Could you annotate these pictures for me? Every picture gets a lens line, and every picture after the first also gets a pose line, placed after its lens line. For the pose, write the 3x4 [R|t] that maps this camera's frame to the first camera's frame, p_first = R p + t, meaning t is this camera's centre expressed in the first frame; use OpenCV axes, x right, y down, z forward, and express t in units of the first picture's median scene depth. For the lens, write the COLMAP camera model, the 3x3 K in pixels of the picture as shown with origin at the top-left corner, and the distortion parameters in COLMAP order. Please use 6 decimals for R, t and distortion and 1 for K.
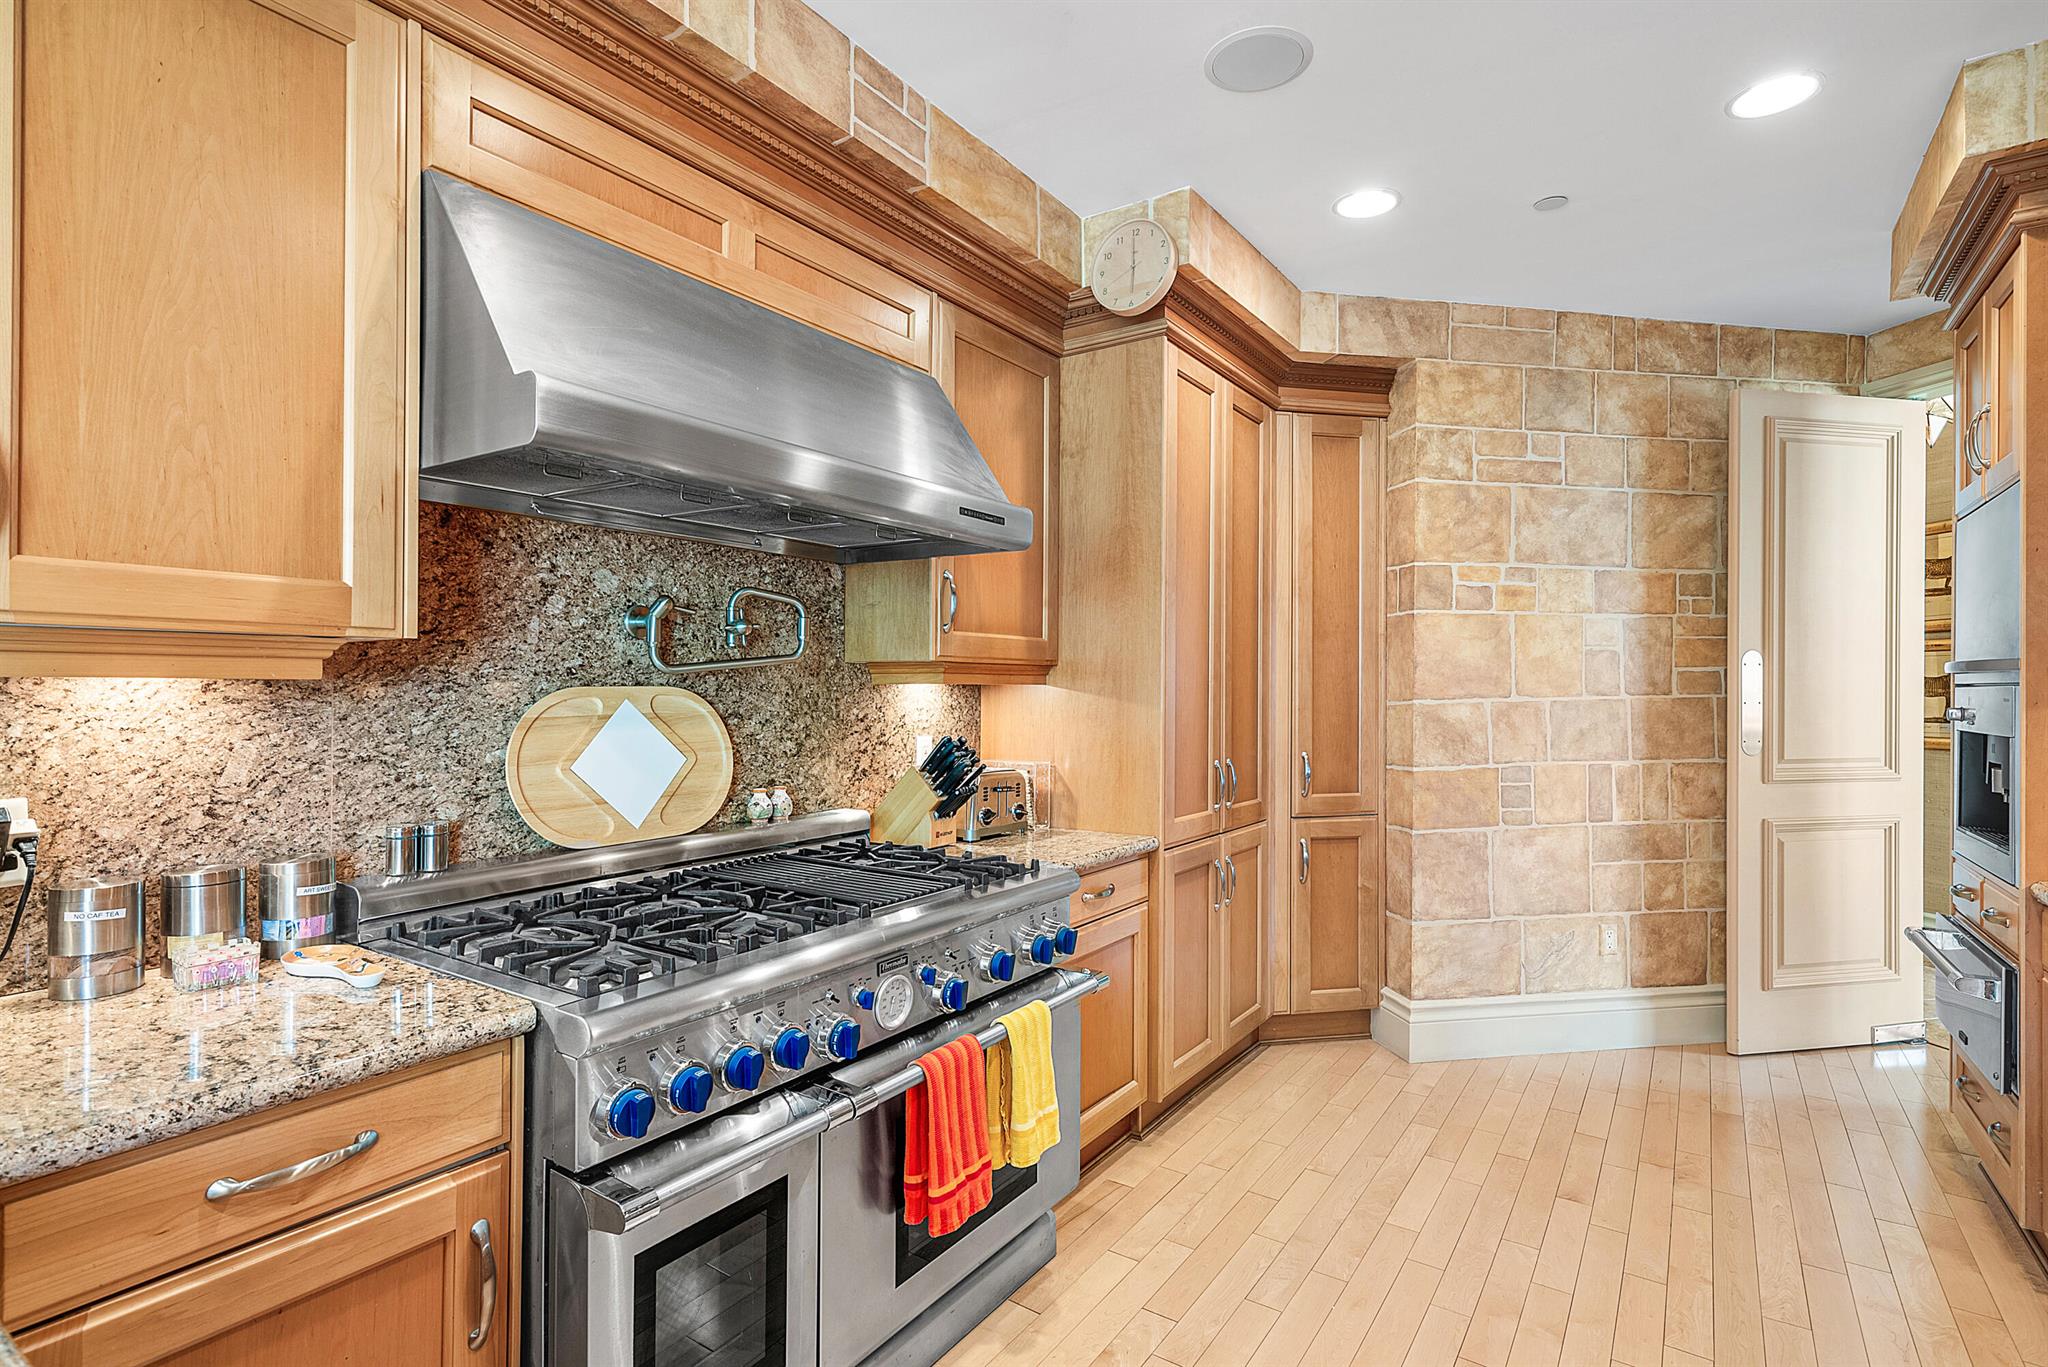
lens RADIAL K [[999.4, 0, 1018.6], [0, 999.4, 691.5], [0, 0, 1]] dist [-0.005558, -0.001446]
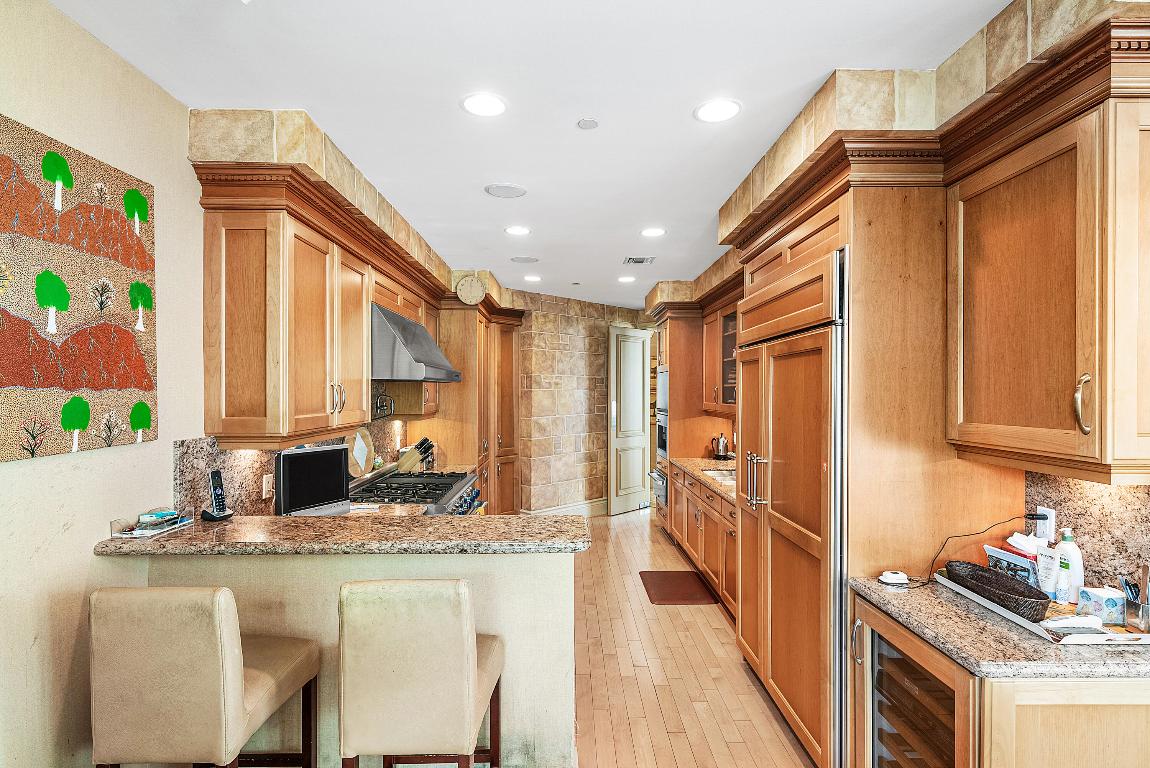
lens RADIAL K [[561.2, 0, 572.0], [0, 561.2, 388.5], [0, 0, 1]] dist [-0.005558, -0.001446]
pose [[0.821427, 0.001456, 0.570312, -0.516371], [-0.000142, 0.999997, -0.002349, -0.078996], [-0.570313, 0.001848, 0.821425, -0.544338]]
